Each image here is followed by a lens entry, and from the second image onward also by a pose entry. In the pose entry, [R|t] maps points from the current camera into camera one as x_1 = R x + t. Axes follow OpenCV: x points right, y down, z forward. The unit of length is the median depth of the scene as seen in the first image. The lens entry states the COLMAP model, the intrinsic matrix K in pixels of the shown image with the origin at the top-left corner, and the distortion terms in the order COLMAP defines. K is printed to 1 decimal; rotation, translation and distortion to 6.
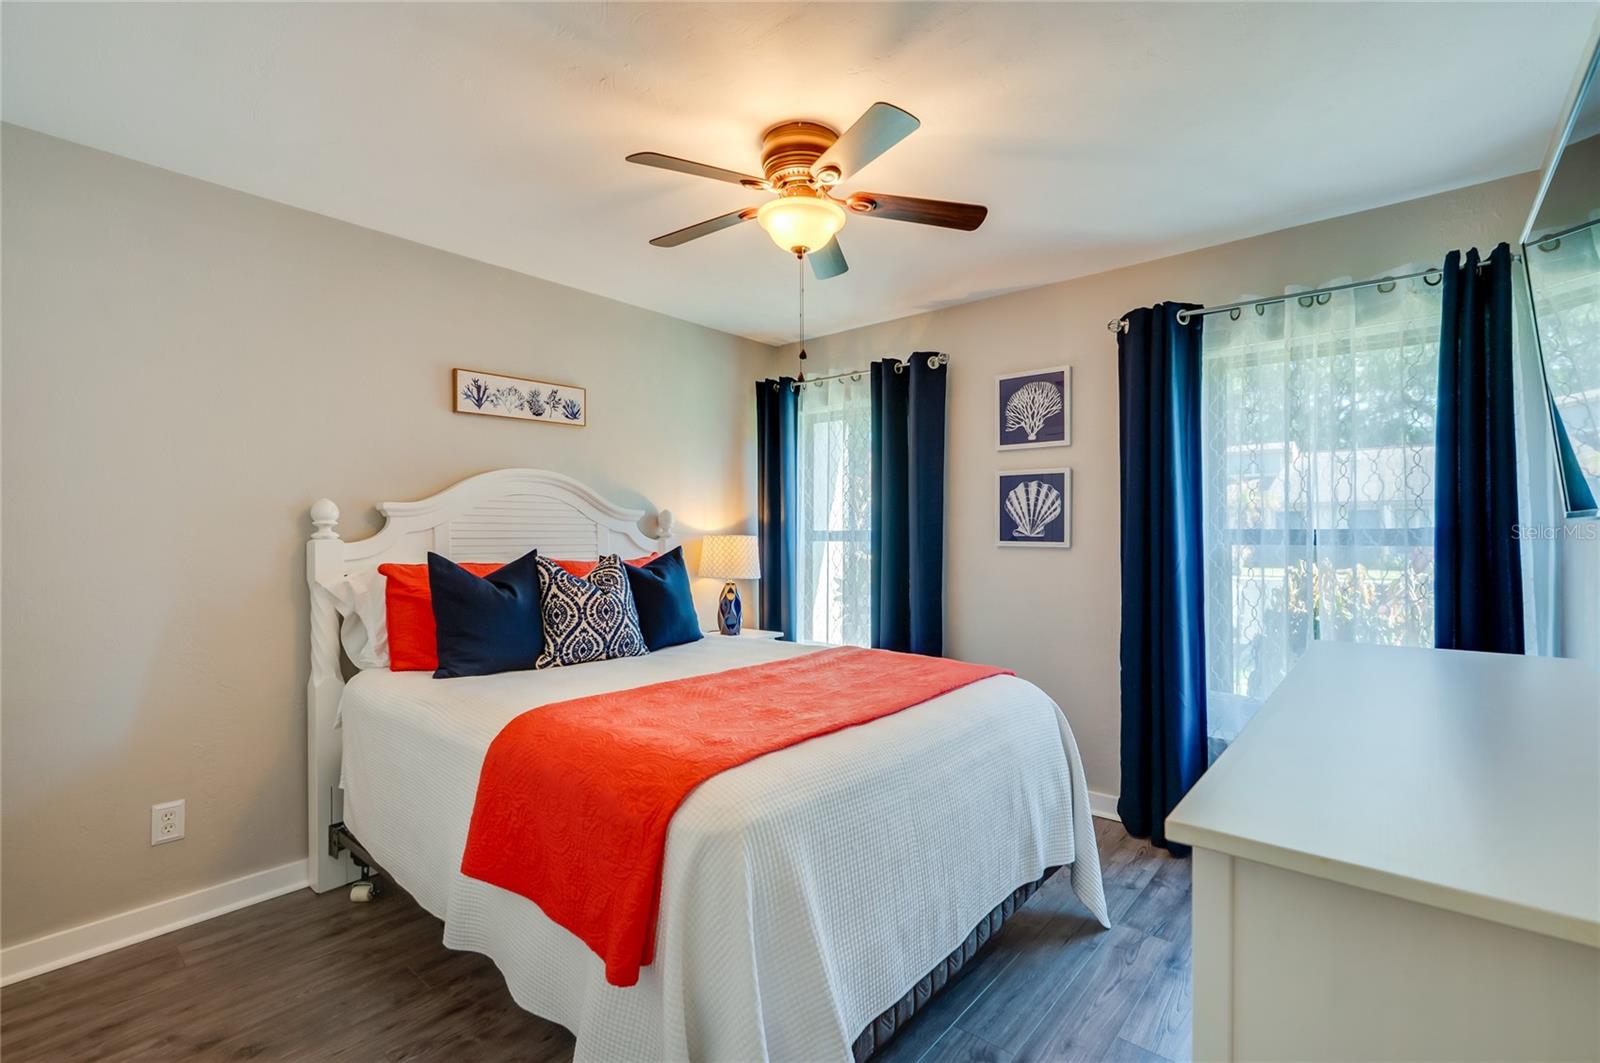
lens RADIAL K [[723.1, 0, 812.5], [0, 723.1, 522.9], [0, 0, 1]] dist [-0.000374, 0.000298]
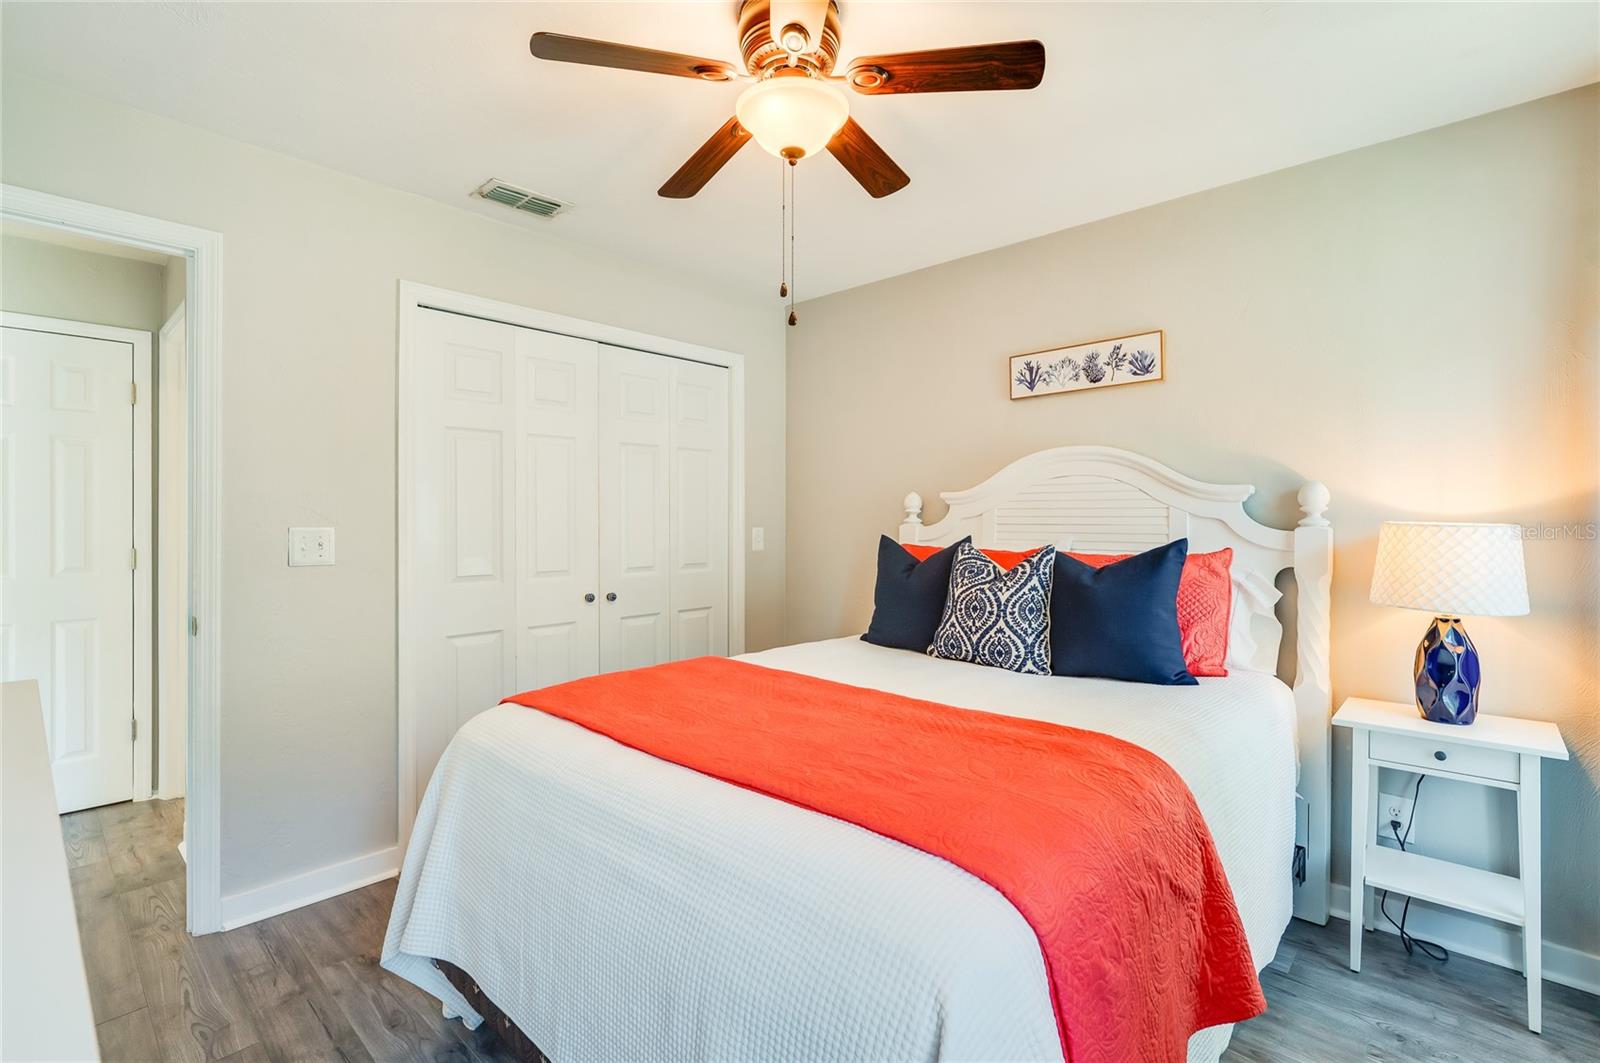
lens RADIAL K [[723.1, 0, 812.5], [0, 723.1, 522.9], [0, 0, 1]] dist [-0.000374, 0.000298]
pose [[-0.031078, 0.009199, -0.999475, 0.520997], [0.018216, 0.999797, 0.008636, 0.006139], [0.999351, -0.017938, -0.031239, 0.725863]]
